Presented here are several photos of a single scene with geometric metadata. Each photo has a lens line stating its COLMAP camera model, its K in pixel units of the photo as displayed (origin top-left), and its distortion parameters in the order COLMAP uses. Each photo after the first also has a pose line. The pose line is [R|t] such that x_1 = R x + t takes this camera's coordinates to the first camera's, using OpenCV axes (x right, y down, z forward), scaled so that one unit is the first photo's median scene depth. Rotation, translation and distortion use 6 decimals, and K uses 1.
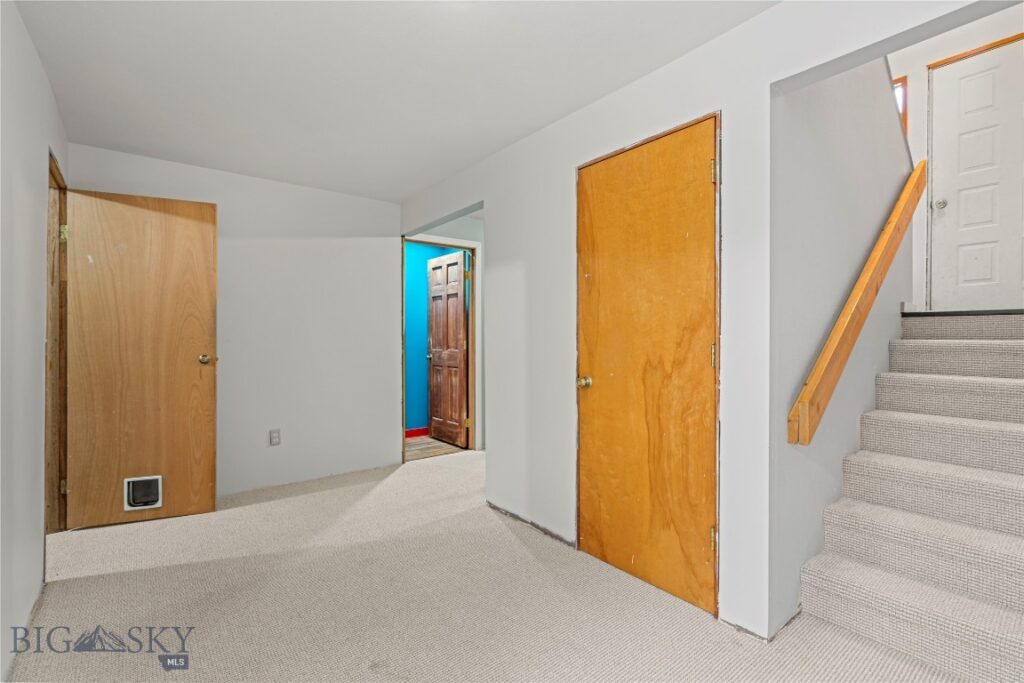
lens RADIAL K [[469.3, 0, 511.8], [0, 469.3, 341.3], [0, 0, 1]] dist [-0.001940, 0.000336]
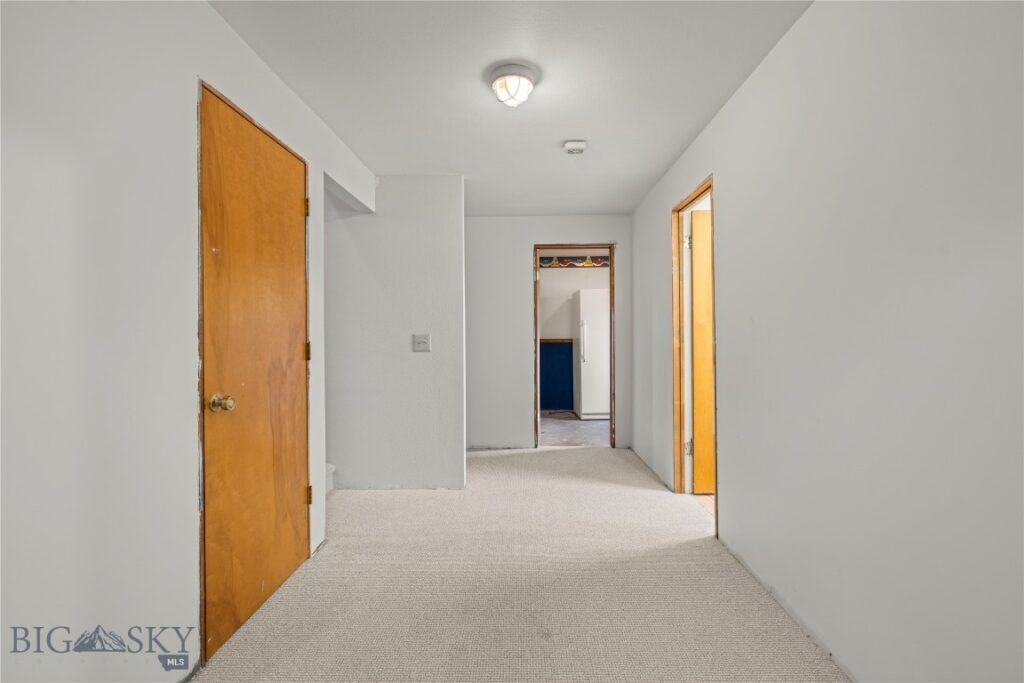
lens RADIAL K [[469.3, 0, 511.3], [0, 469.3, 337.5], [0, 0, 1]] dist [-0.001940, 0.000336]
pose [[-0.769292, 0.006818, 0.638861, -0.639534], [0.019009, 0.999745, 0.012220, -0.009944], [-0.638614, 0.021545, -0.769225, 1.288982]]
